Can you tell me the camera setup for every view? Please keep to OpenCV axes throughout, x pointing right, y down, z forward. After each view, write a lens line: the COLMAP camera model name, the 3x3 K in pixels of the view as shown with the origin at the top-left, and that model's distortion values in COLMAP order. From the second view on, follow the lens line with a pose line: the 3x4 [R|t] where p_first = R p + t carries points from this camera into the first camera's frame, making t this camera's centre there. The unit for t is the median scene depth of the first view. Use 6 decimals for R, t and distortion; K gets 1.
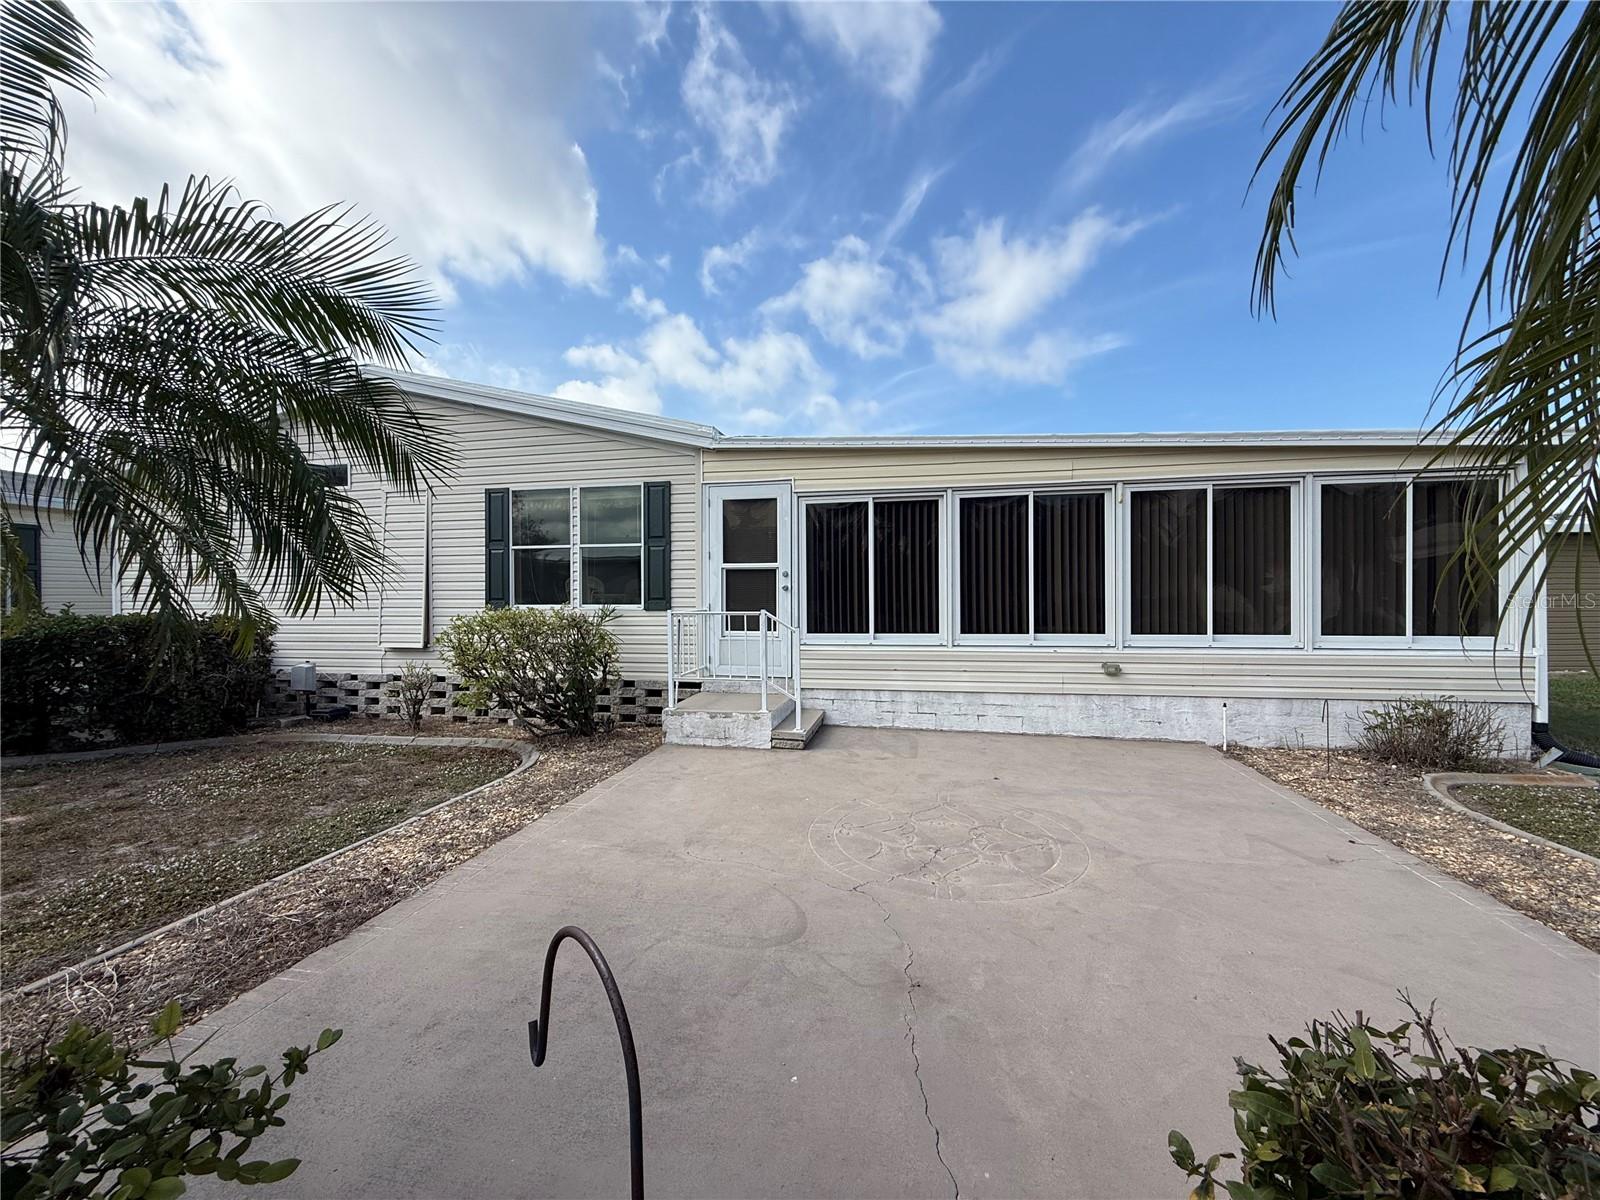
lens RADIAL K [[634.7, 0, 793.0], [0, 634.7, 601.8], [0, 0, 1]] dist [-0.001764, 0.000272]
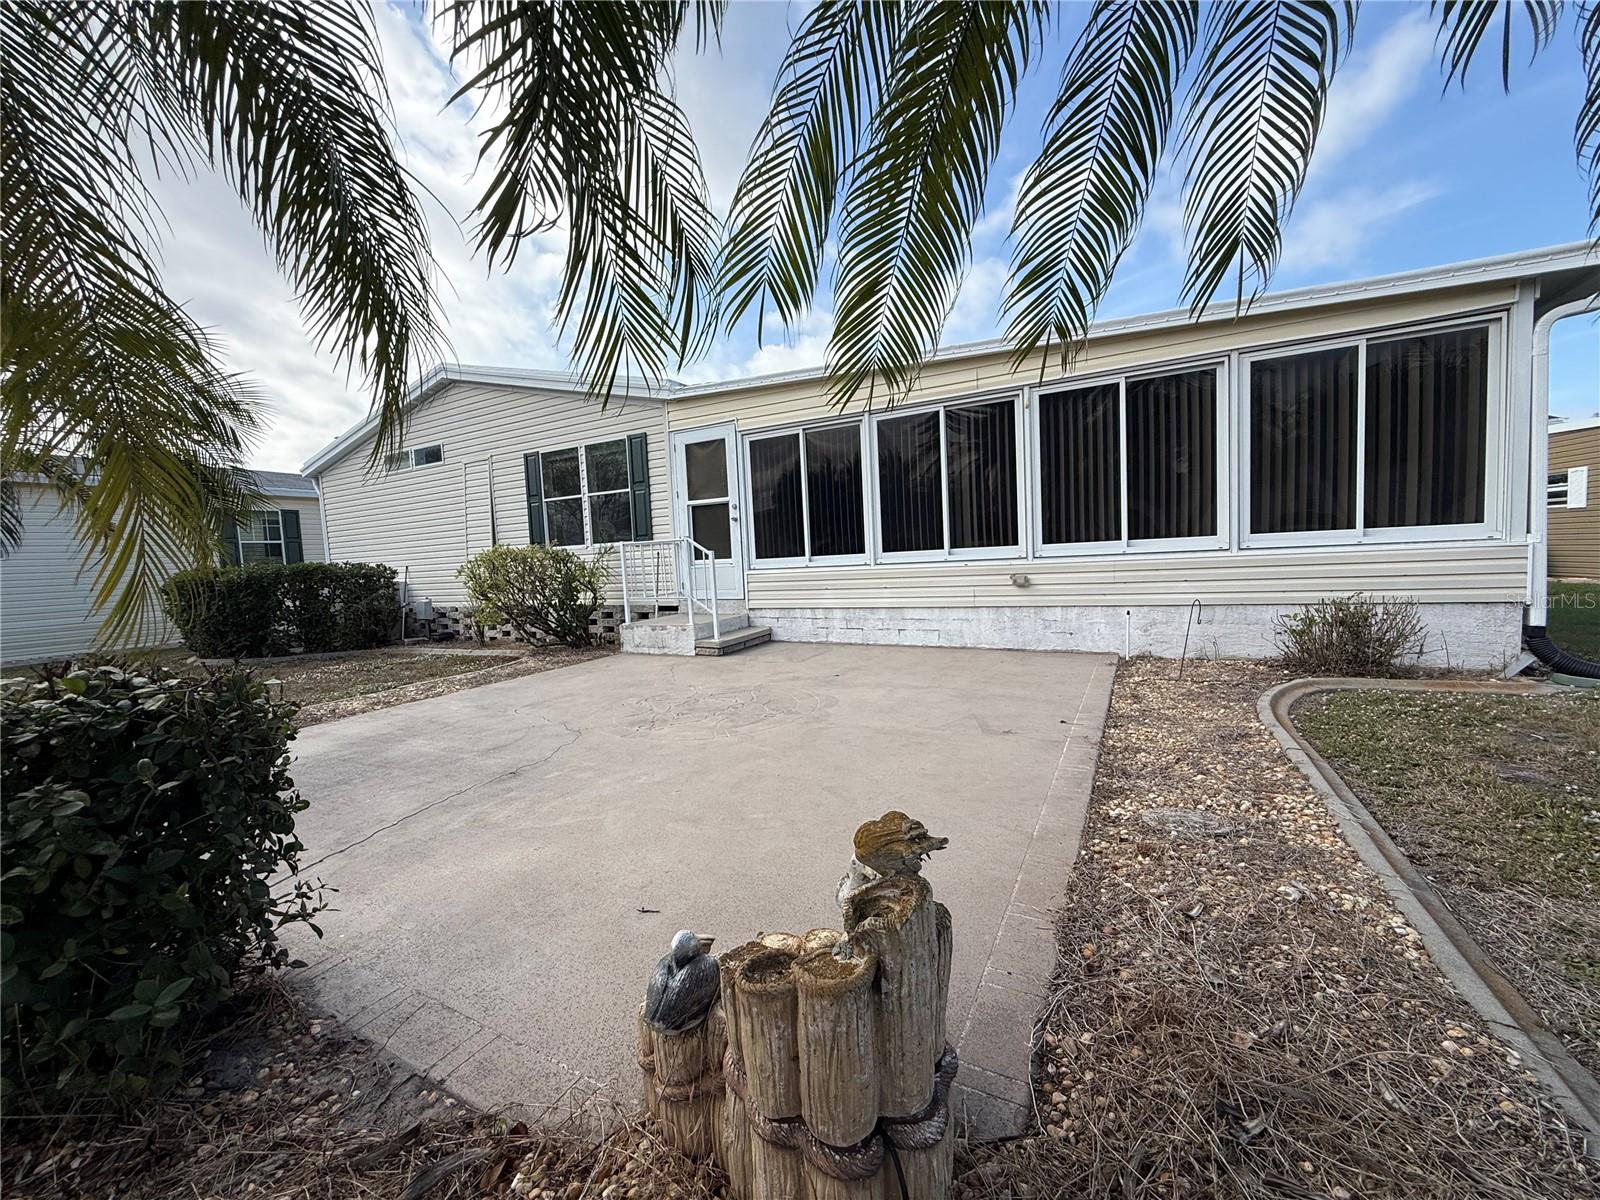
lens RADIAL K [[634.7, 0, 796.6], [0, 634.7, 605.7], [0, 0, 1]] dist [-0.001764, 0.000272]
pose [[0.954895, -0.018505, -0.296366, 0.457926], [0.041159, 0.996670, 0.070384, 0.061032], [0.294077, -0.079407, 0.952477, -0.046994]]
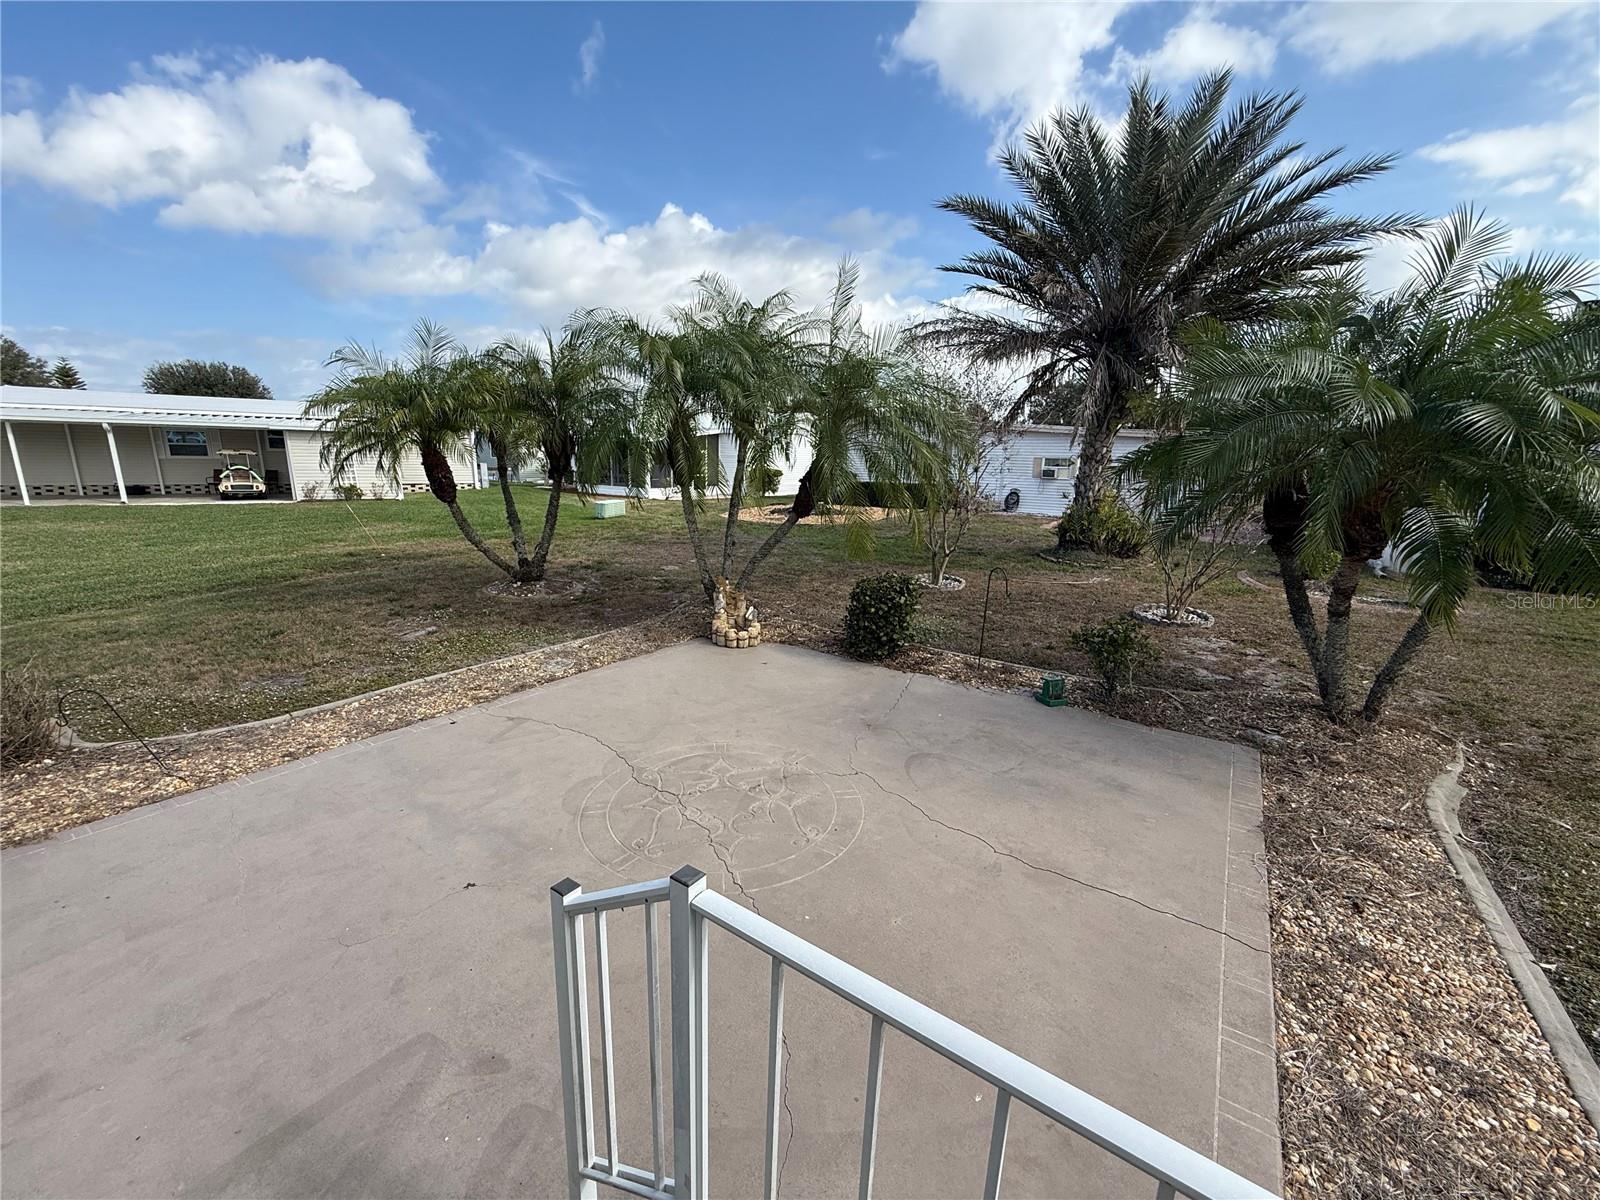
lens RADIAL K [[634.7, 0, 796.9], [0, 634.7, 604.4], [0, 0, 1]] dist [-0.001764, 0.000272]
pose [[-0.918954, -0.101779, 0.381005, -0.123448], [-0.010735, 0.972221, 0.233819, -0.091733], [-0.394219, 0.210779, -0.894519, 1.064743]]
